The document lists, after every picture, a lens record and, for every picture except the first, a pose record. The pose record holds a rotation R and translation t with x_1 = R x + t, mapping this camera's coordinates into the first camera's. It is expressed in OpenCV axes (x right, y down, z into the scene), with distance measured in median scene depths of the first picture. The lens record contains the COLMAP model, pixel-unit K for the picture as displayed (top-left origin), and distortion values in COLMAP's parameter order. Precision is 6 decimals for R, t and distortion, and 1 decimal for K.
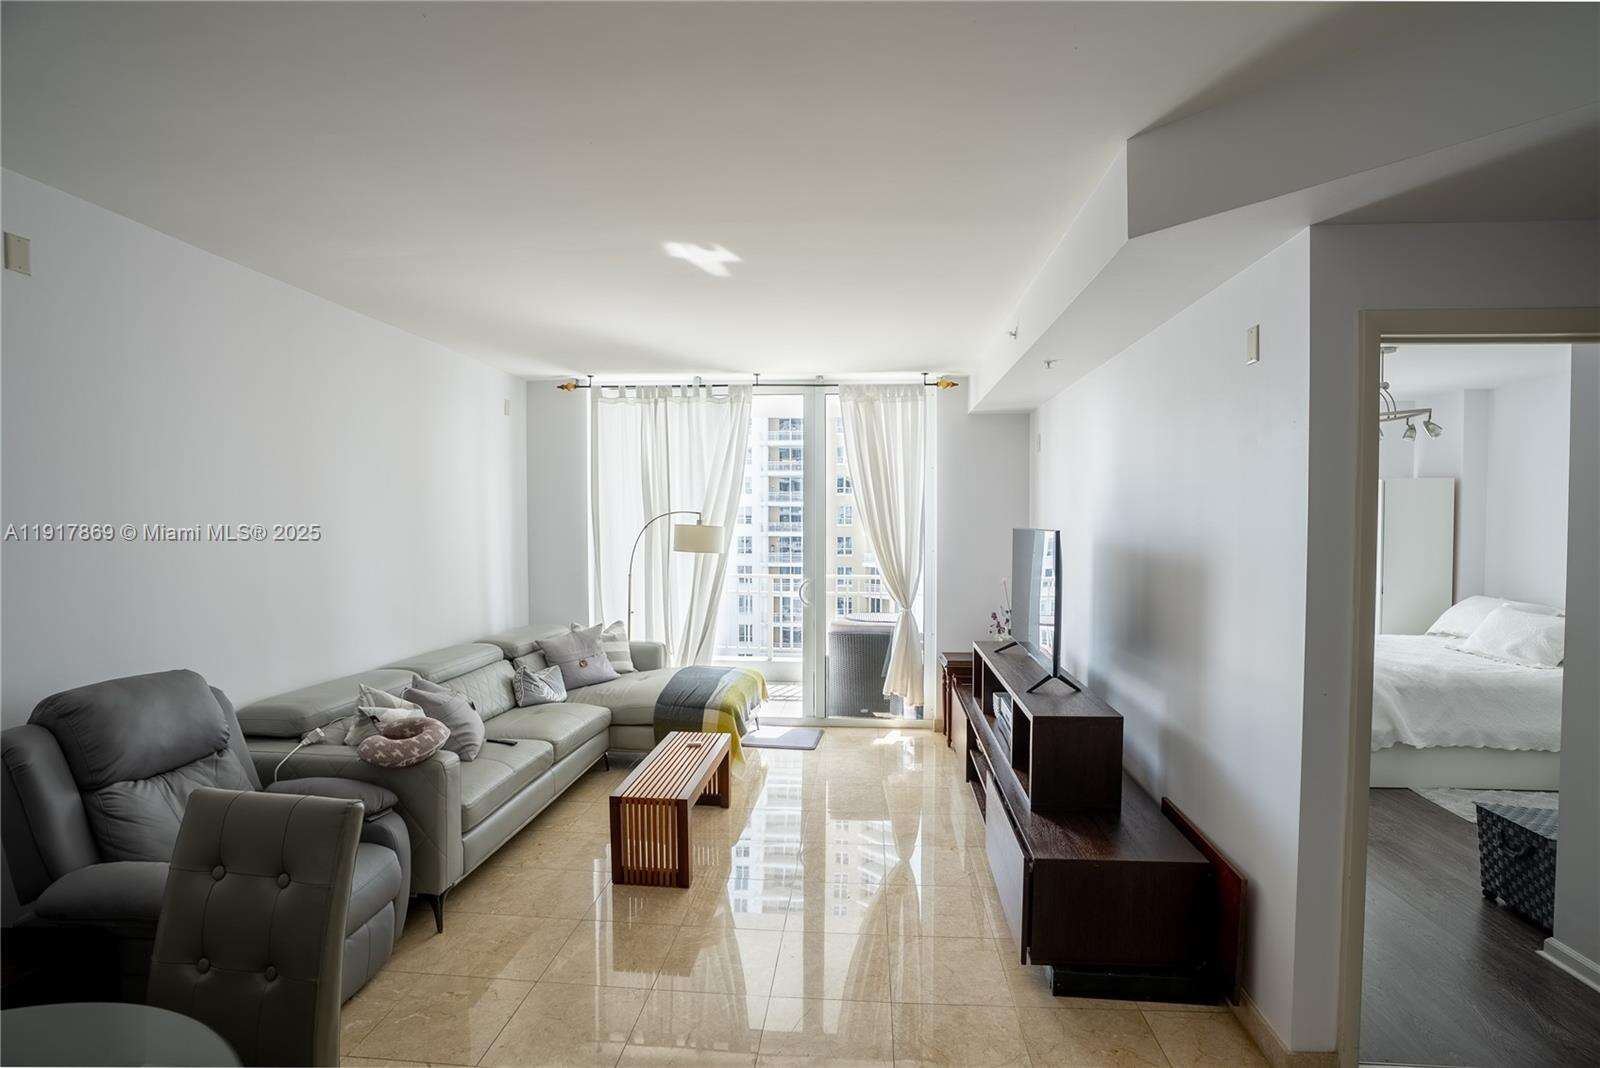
lens RADIAL K [[742.4, 0, 806.6], [0, 742.4, 542.0], [0, 0, 1]] dist [-0.071793, 0.030079]
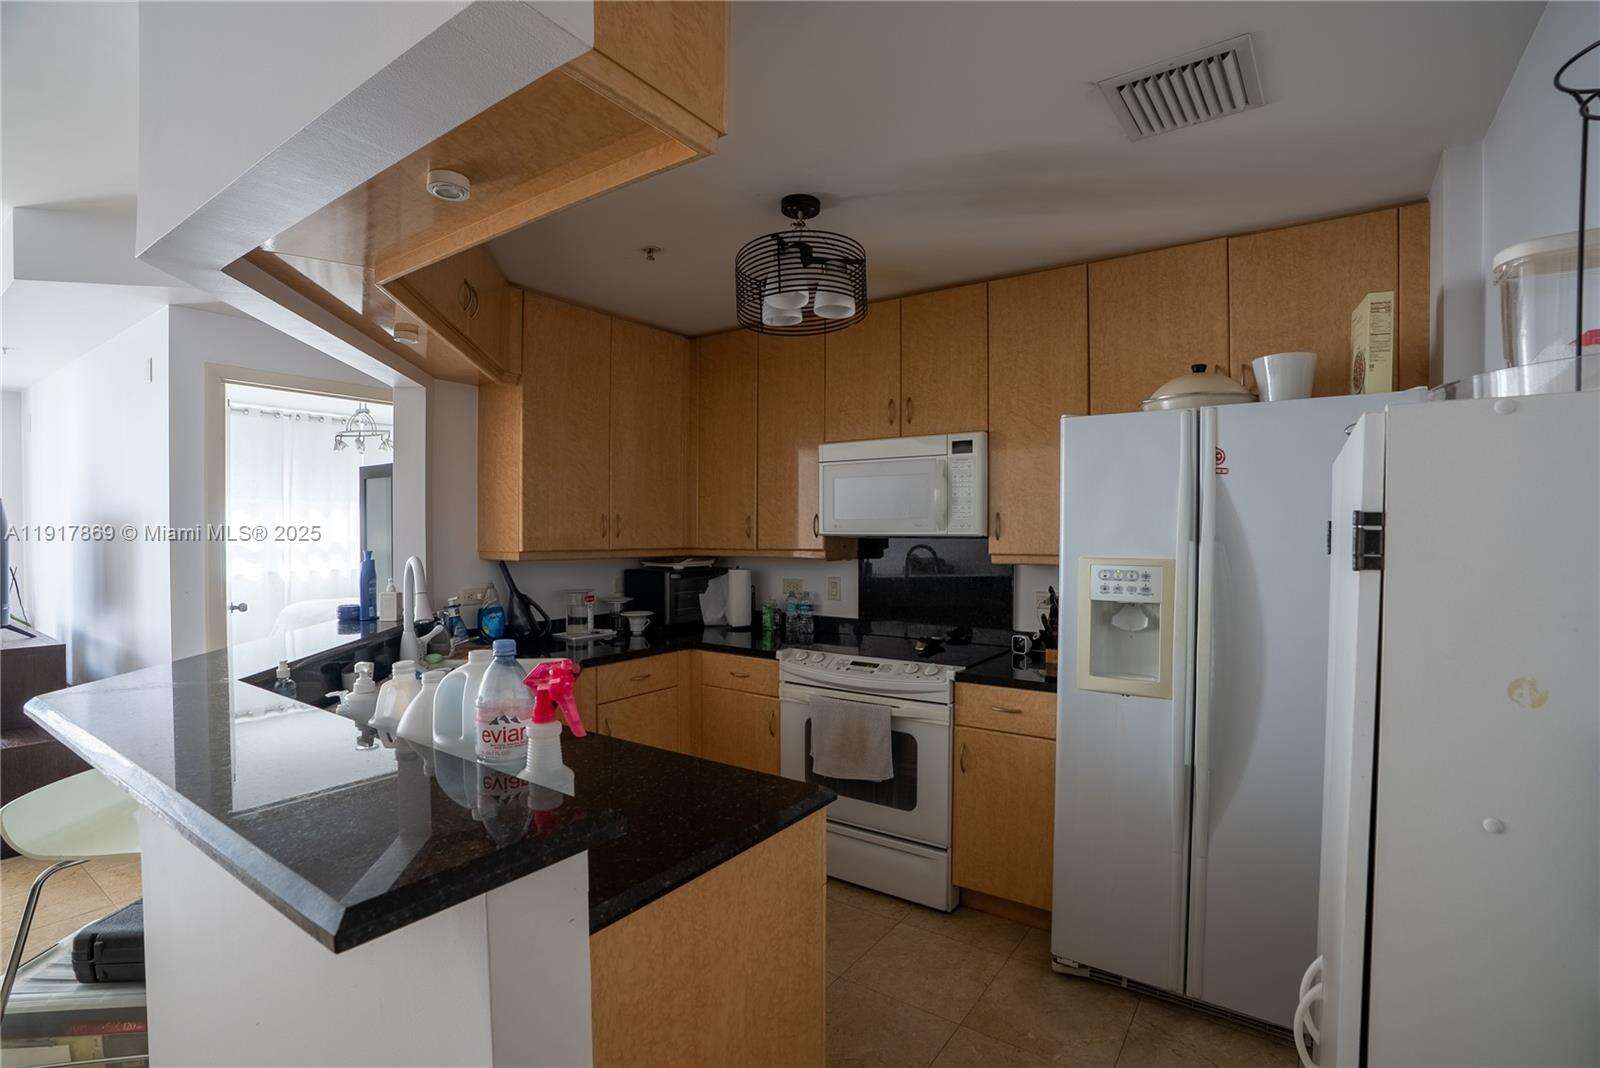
lens RADIAL K [[742.4, 0, 806.6], [0, 742.4, 542.0], [0, 0, 1]] dist [-0.071793, 0.030079]
pose [[0.501783, -0.010217, 0.864933, 0.006737], [0.019660, 0.999807, 0.000405, 0.046843], [-0.864770, 0.016801, 0.501887, -0.393843]]
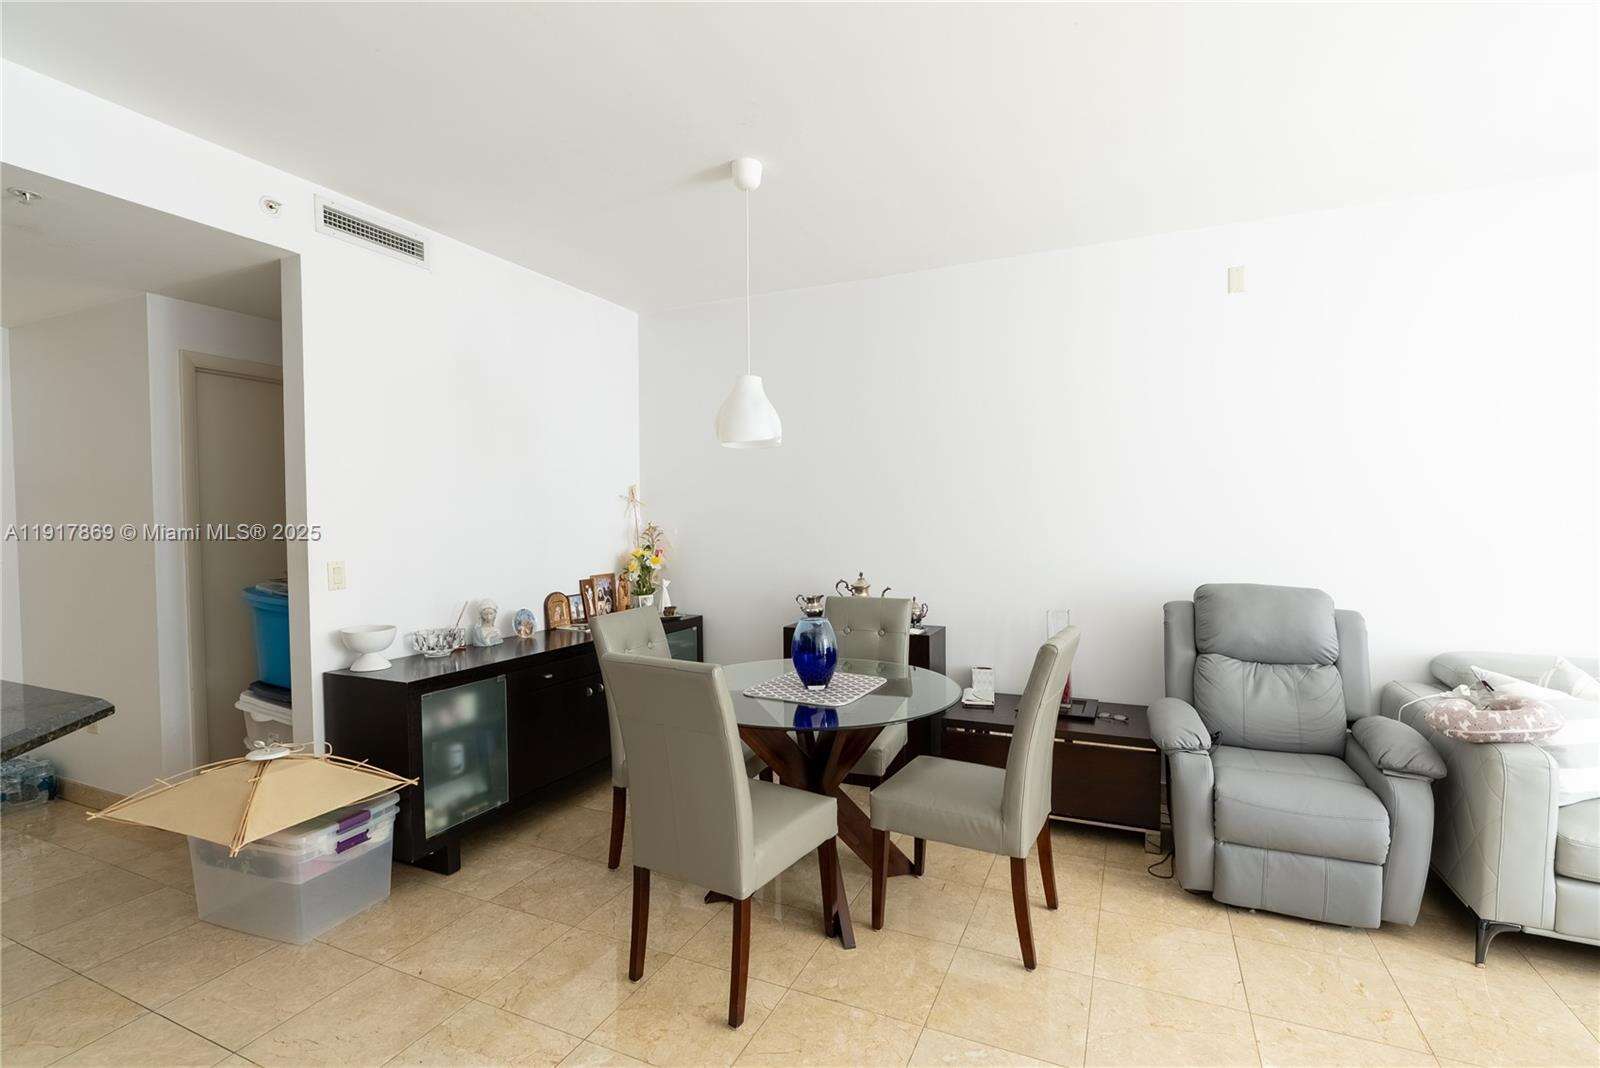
lens RADIAL K [[724.8, 0, 808.9], [0, 724.8, 541.9], [0, 0, 1]] dist [-0.000982, 0.000423]
pose [[-0.338345, 0.035904, -0.940337, 0.242436], [-0.019203, 0.998800, 0.045046, 0.031320], [0.940826, 0.033298, -0.337250, 0.295931]]
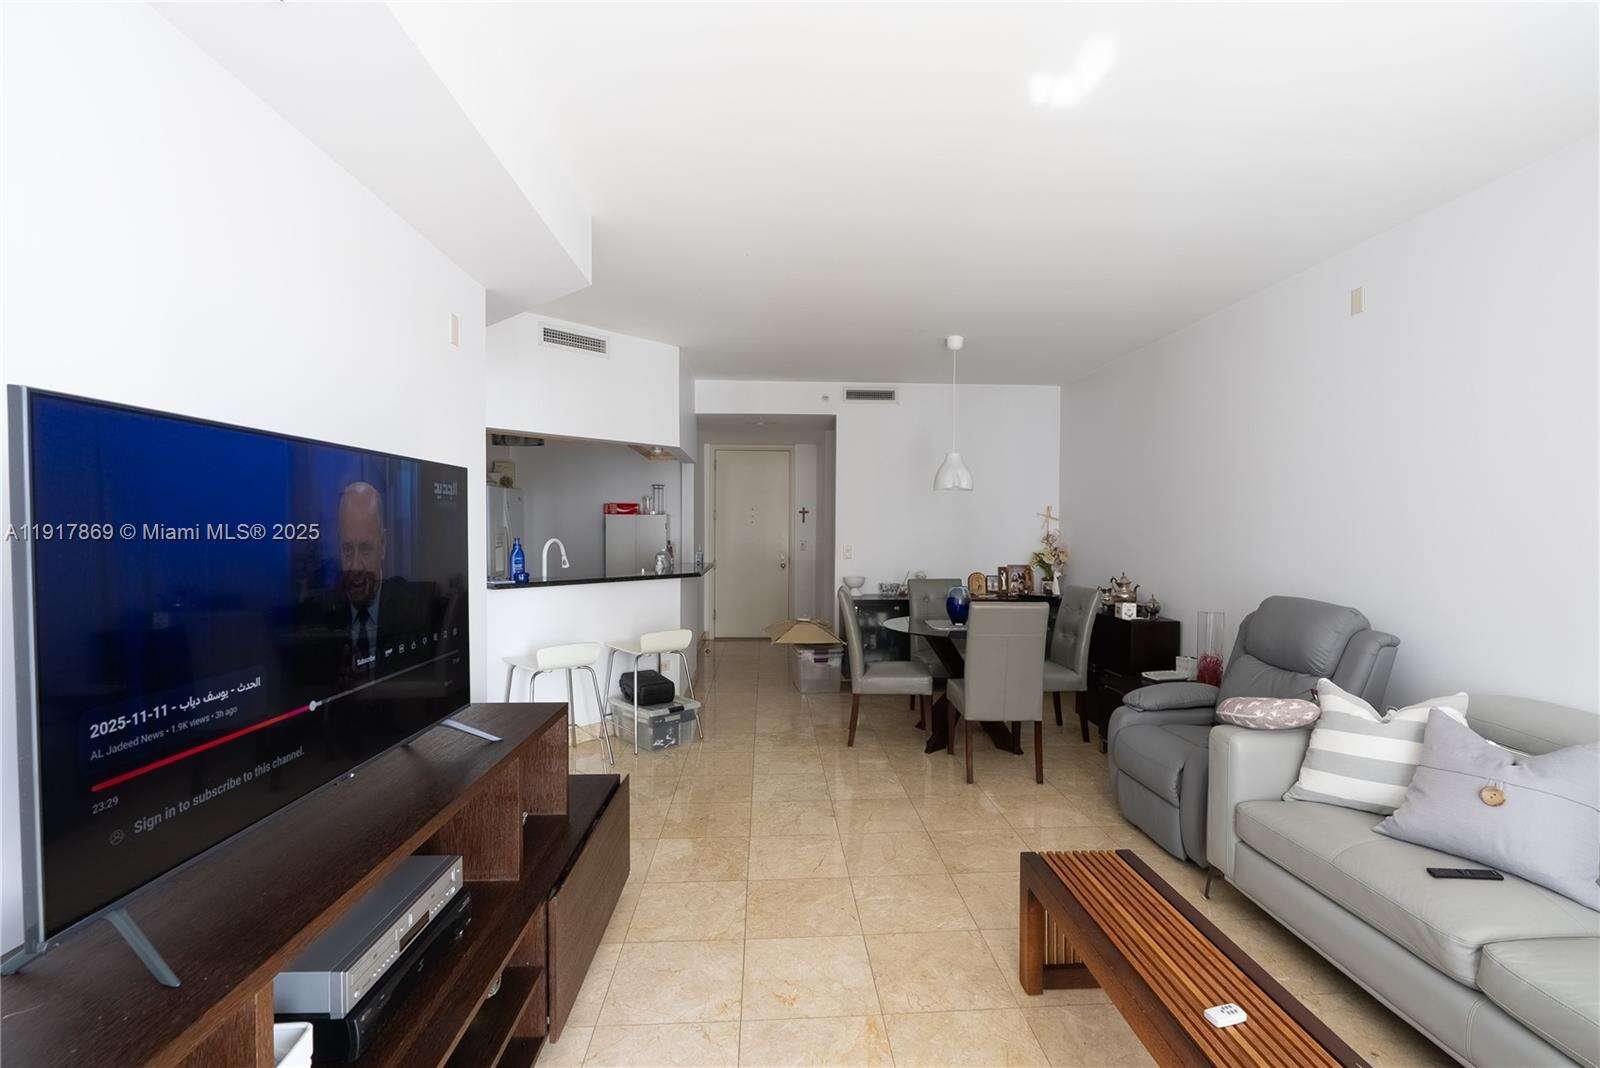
lens RADIAL K [[724.8, 0, 808.9], [0, 724.8, 541.9], [0, 0, 1]] dist [-0.000982, 0.000423]
pose [[-0.990484, 0.003995, -0.137571, 0.084629], [-0.003432, 0.998551, 0.053707, 0.003708], [0.137587, 0.053668, -0.989035, 0.985629]]
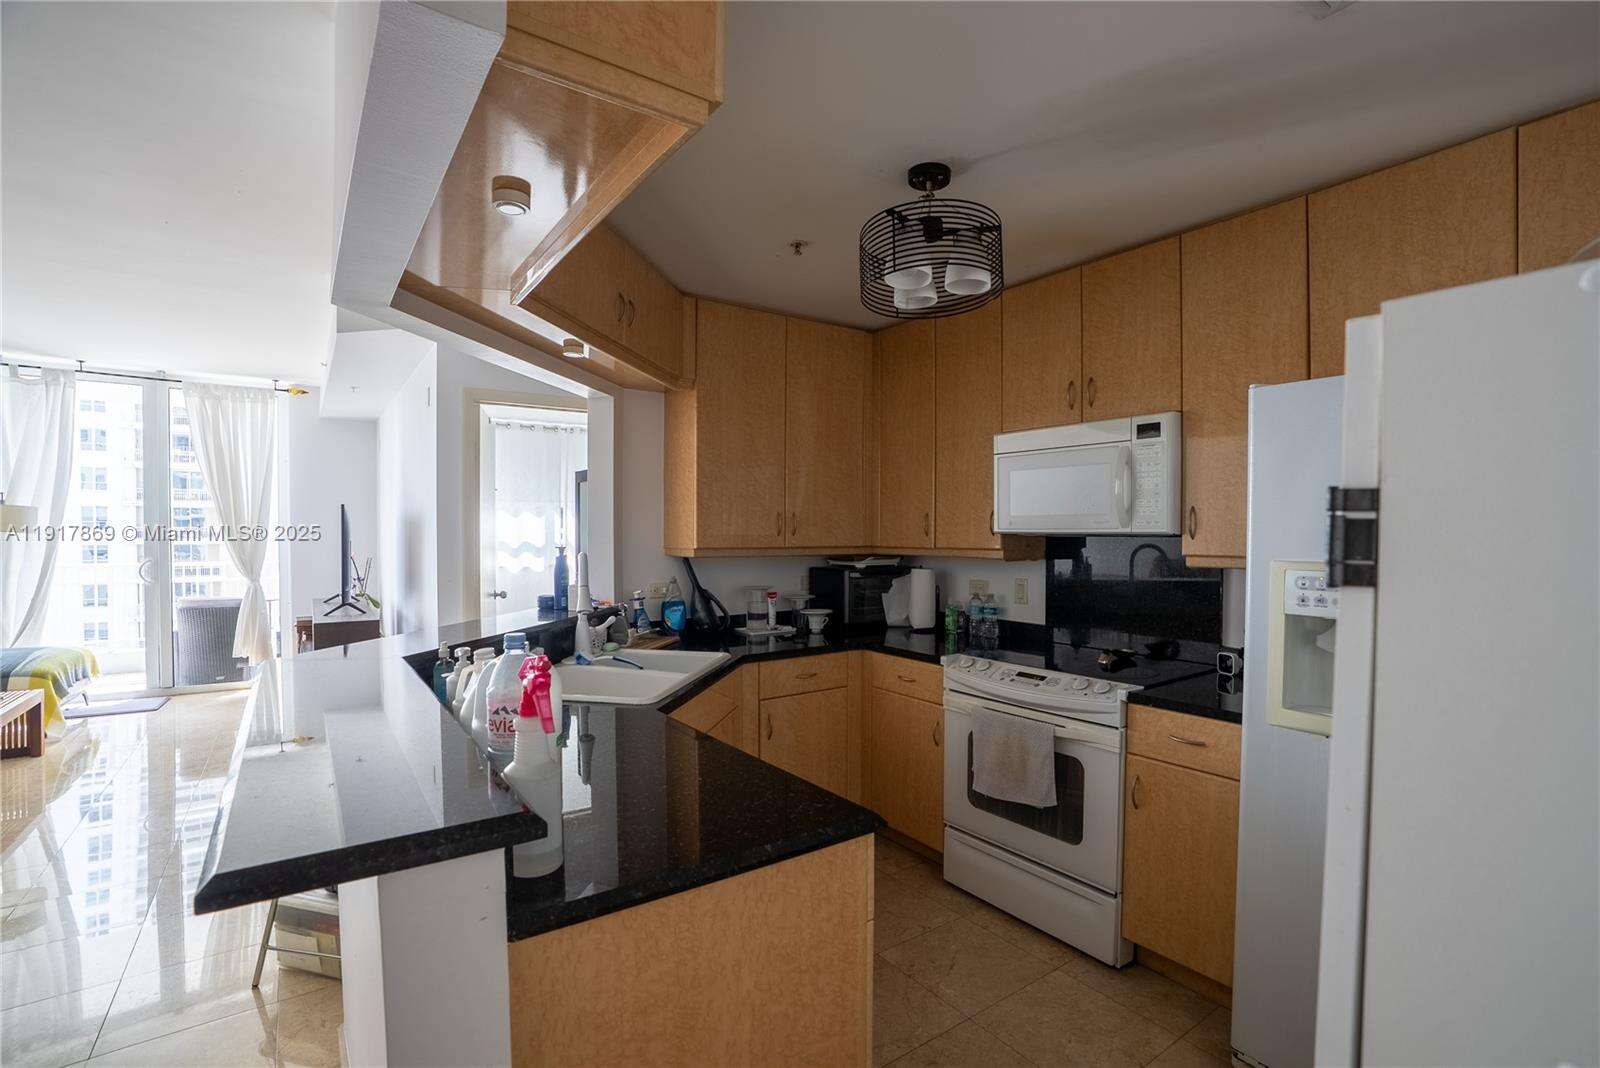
lens RADIAL K [[742.4, 0, 806.6], [0, 742.4, 542.0], [0, 0, 1]] dist [-0.071793, 0.030079]
pose [[0.764679, -0.009094, 0.644348, 0.068314], [0.015045, 0.999880, -0.003743, 0.048377], [-0.644236, 0.012557, 0.764723, -0.433279]]
